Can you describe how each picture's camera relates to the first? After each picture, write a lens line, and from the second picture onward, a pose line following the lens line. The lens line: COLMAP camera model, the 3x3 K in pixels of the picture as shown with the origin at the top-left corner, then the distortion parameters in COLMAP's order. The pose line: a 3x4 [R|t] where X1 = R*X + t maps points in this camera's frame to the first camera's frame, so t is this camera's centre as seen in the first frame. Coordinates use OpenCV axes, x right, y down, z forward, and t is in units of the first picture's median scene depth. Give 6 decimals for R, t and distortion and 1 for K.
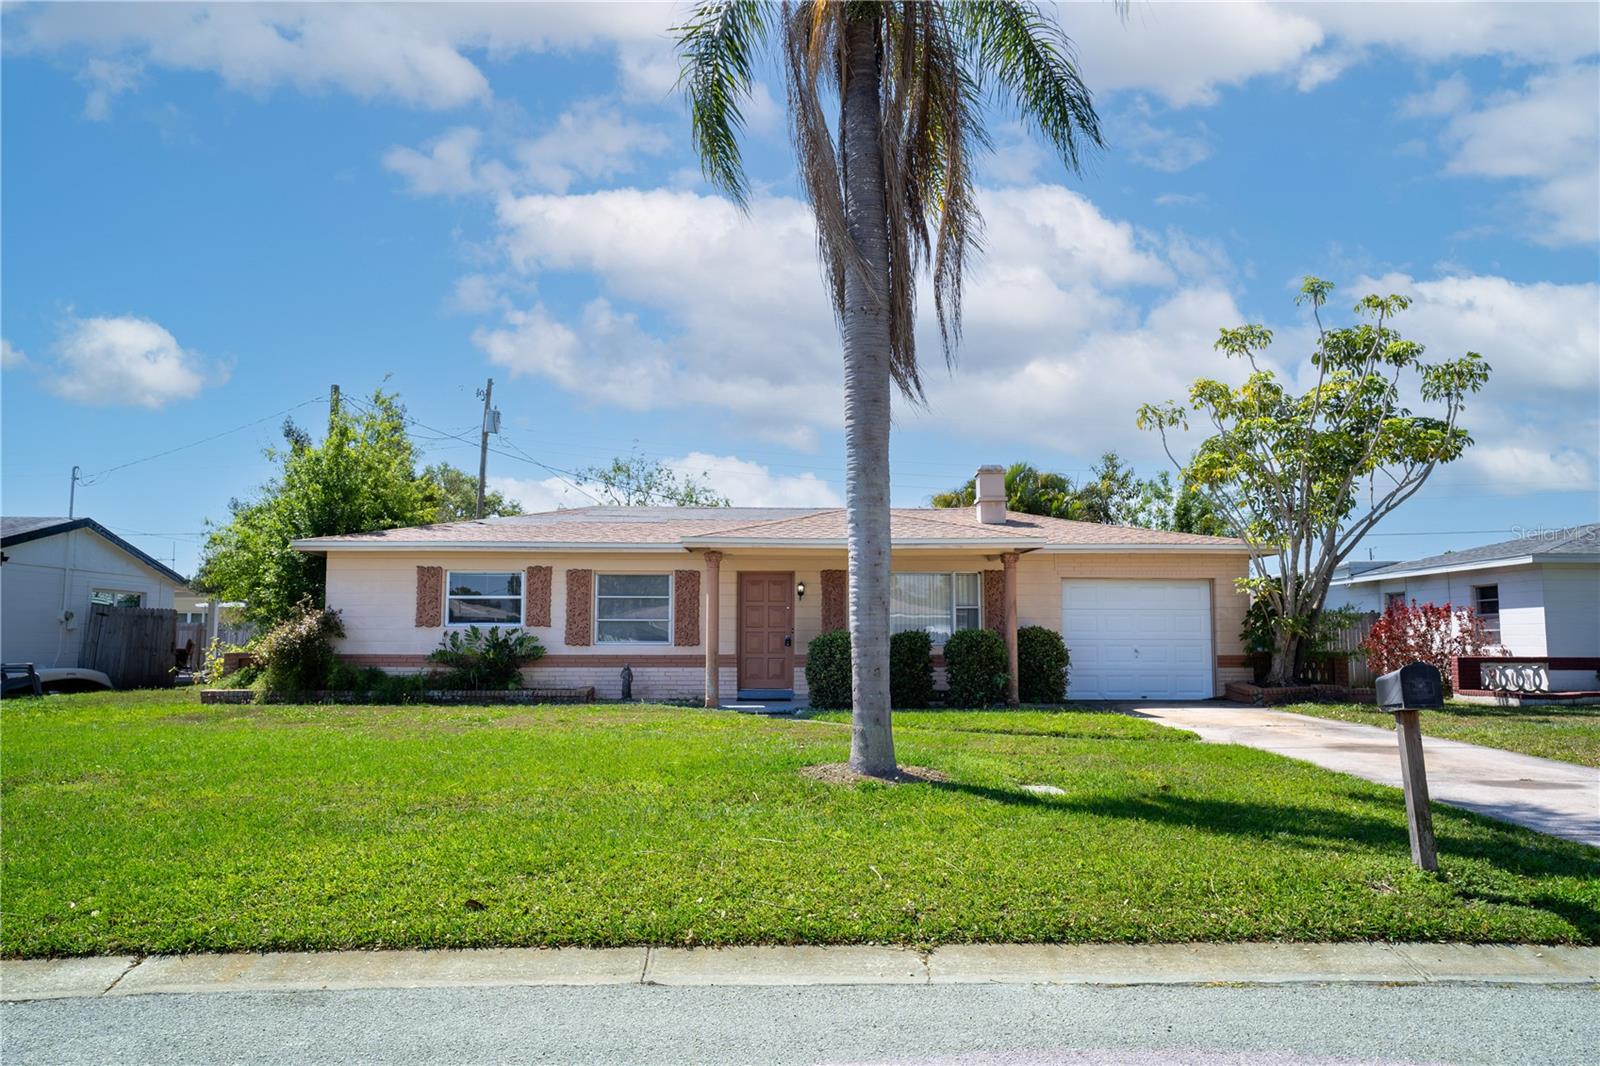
lens RADIAL K [[1215.8, 0, 800.0], [0, 1215.8, 533.0], [0, 0, 1]] dist [-0.001854, 0.002441]
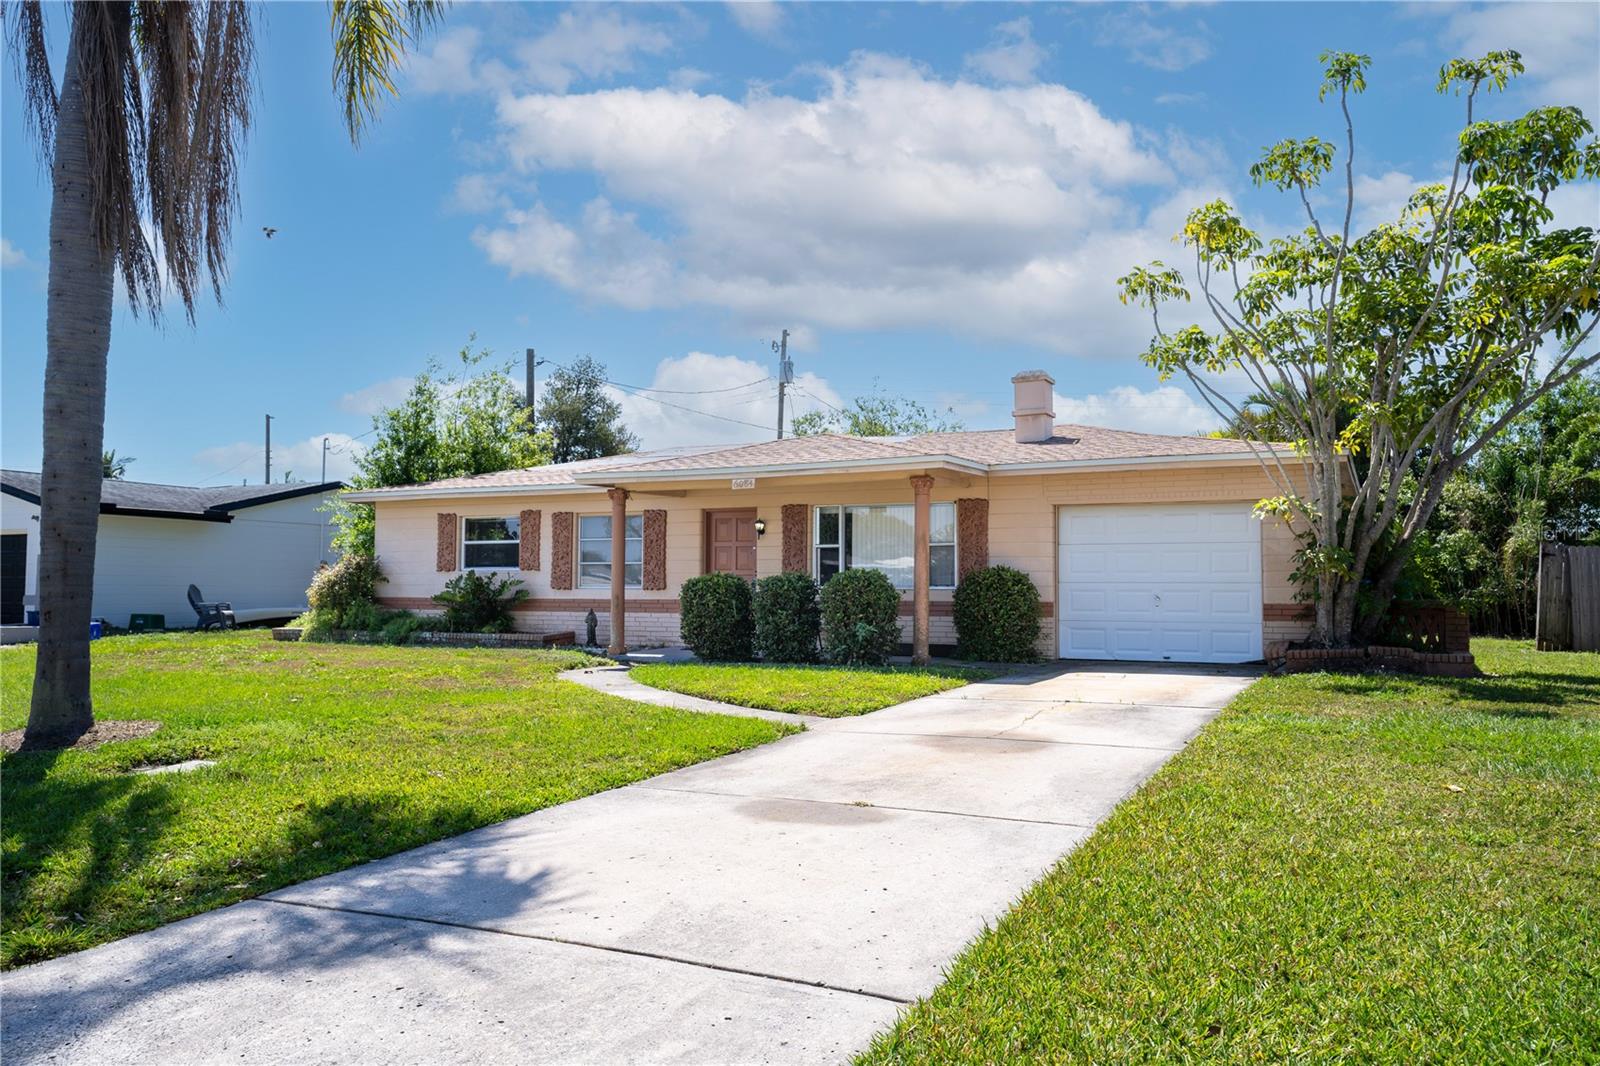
lens RADIAL K [[1202.7, 0, 800.0], [0, 1202.7, 533.0], [0, 0, 1]] dist [0.009192, 0.001667]
pose [[0.880900, -0.021261, -0.472824, 0.446497], [0.039580, 0.998800, 0.028828, 0.026459], [0.471644, -0.044109, 0.880685, 0.235566]]
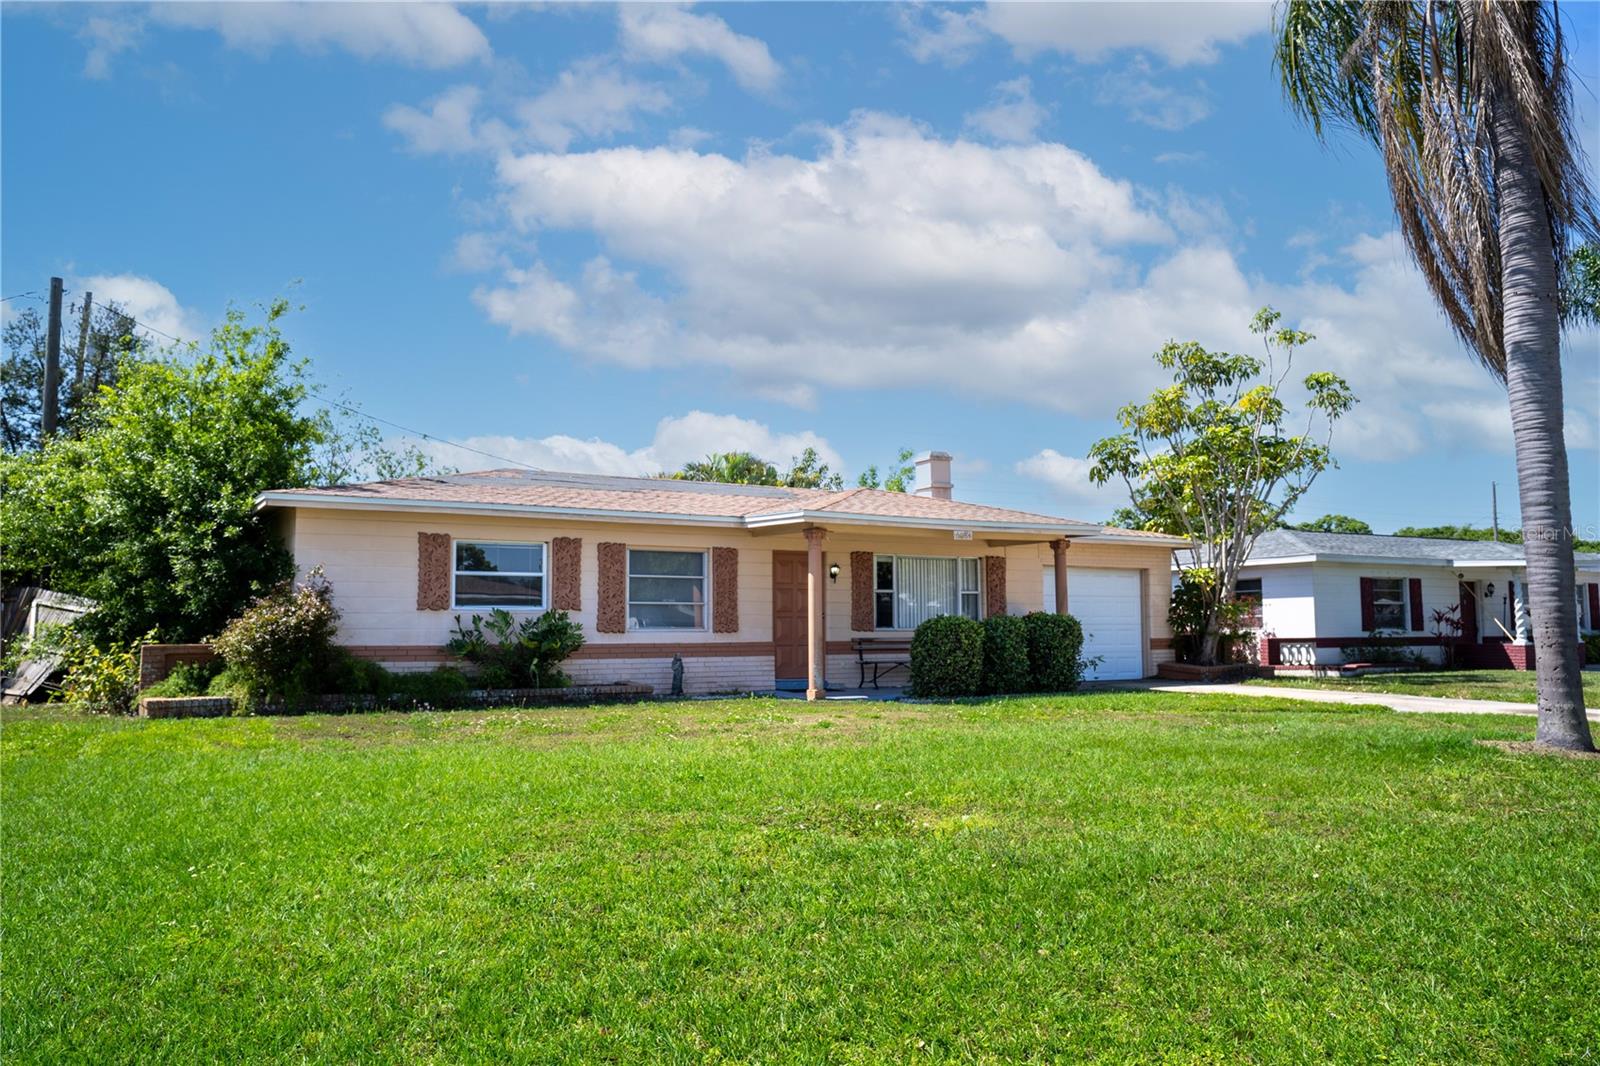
lens RADIAL K [[1215.8, 0, 800.0], [0, 1215.8, 533.0], [0, 0, 1]] dist [-0.001854, 0.002441]
pose [[0.868979, 0.034574, 0.493640, -0.486703], [-0.039402, 0.999223, -0.000623, 0.018575], [-0.493278, -0.018909, 0.869666, 0.201586]]
